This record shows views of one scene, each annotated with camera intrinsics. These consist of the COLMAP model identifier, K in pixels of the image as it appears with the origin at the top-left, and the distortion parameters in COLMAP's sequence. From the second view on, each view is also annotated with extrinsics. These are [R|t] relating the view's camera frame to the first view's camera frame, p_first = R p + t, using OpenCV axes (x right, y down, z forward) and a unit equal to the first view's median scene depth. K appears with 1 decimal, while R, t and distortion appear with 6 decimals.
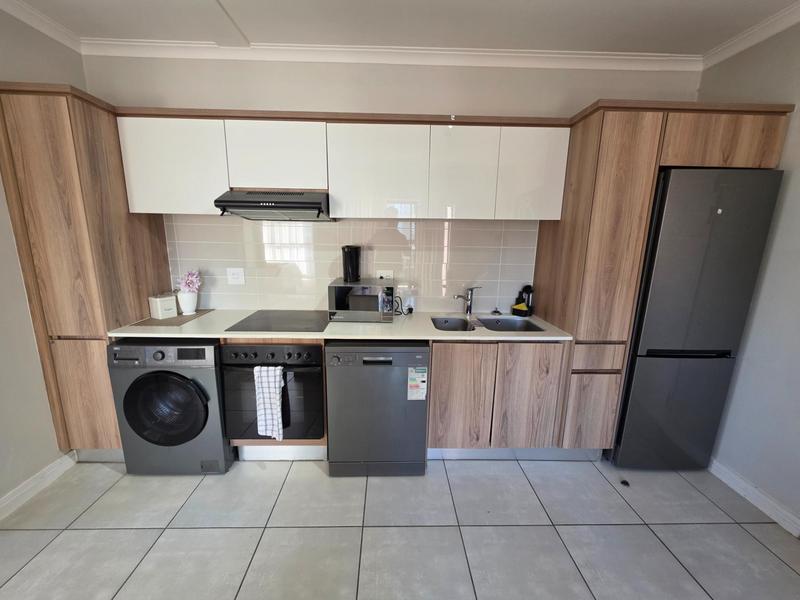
lens RADIAL K [[319.2, 0, 399.0], [0, 319.2, 298.2], [0, 0, 1]] dist [-0.004638, -0.000362]
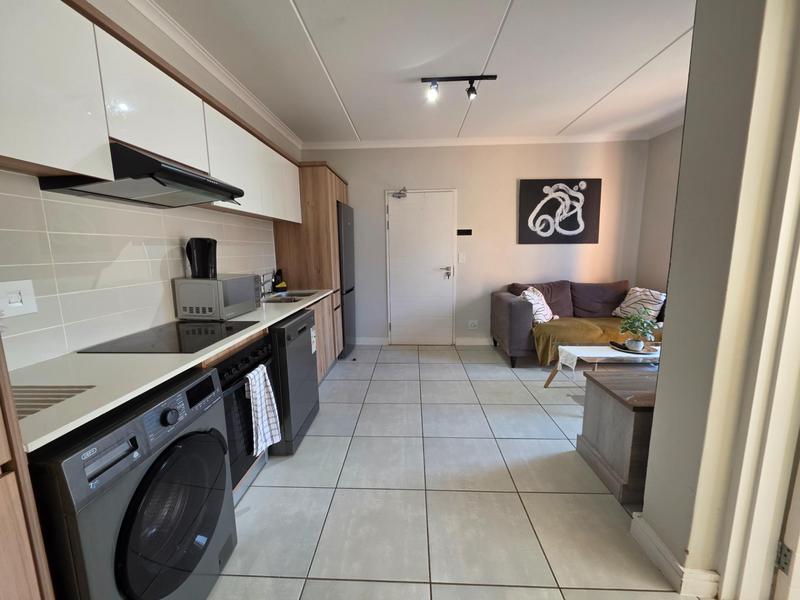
lens RADIAL K [[319.2, 0, 399.4], [0, 319.2, 297.1], [0, 0, 1]] dist [-0.004638, -0.000362]
pose [[0.068332, -0.164784, 0.983960, -1.176897], [0.210777, 0.966387, 0.147203, -0.021774], [-0.975143, 0.197337, 0.100768, 0.467956]]
